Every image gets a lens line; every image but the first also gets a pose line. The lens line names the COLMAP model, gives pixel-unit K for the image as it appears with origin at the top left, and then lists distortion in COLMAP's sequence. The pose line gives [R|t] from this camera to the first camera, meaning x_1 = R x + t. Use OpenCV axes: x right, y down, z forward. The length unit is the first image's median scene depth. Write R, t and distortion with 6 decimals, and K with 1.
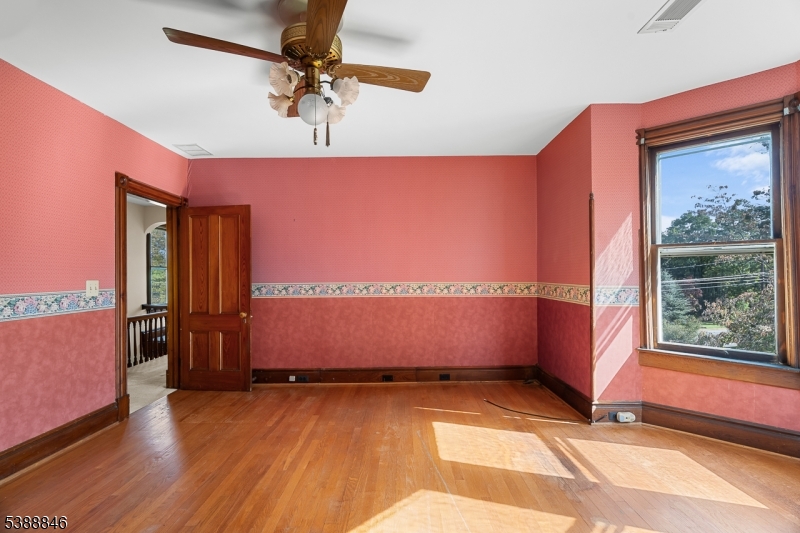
lens RADIAL K [[379.5, 0, 400.0], [0, 379.5, 266.5], [0, 0, 1]] dist [0.000449, 0.000524]
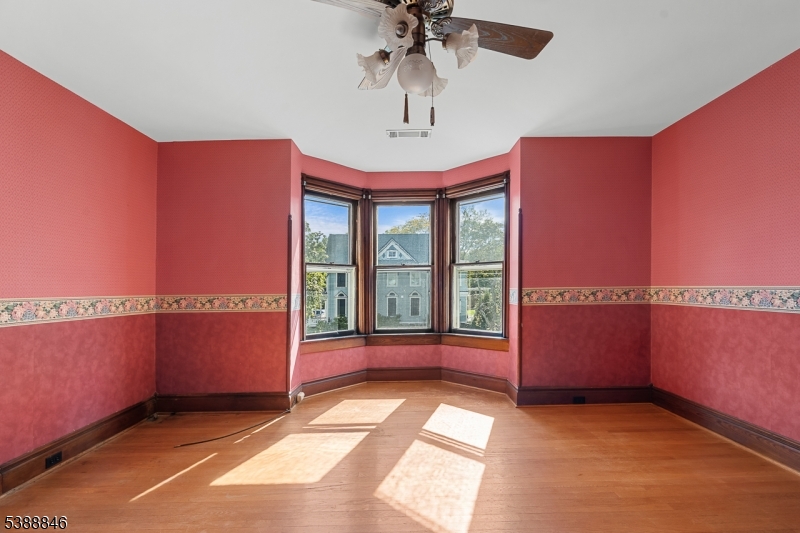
lens RADIAL K [[379.5, 0, 400.6], [0, 379.5, 289.2], [0, 0, 1]] dist [-0.002802, 0.000796]
pose [[-0.011870, -0.000502, 0.999929, -0.475312], [-0.011160, 0.999938, 0.000369, 0.022358], [-0.999867, -0.011155, -0.011875, 0.477357]]
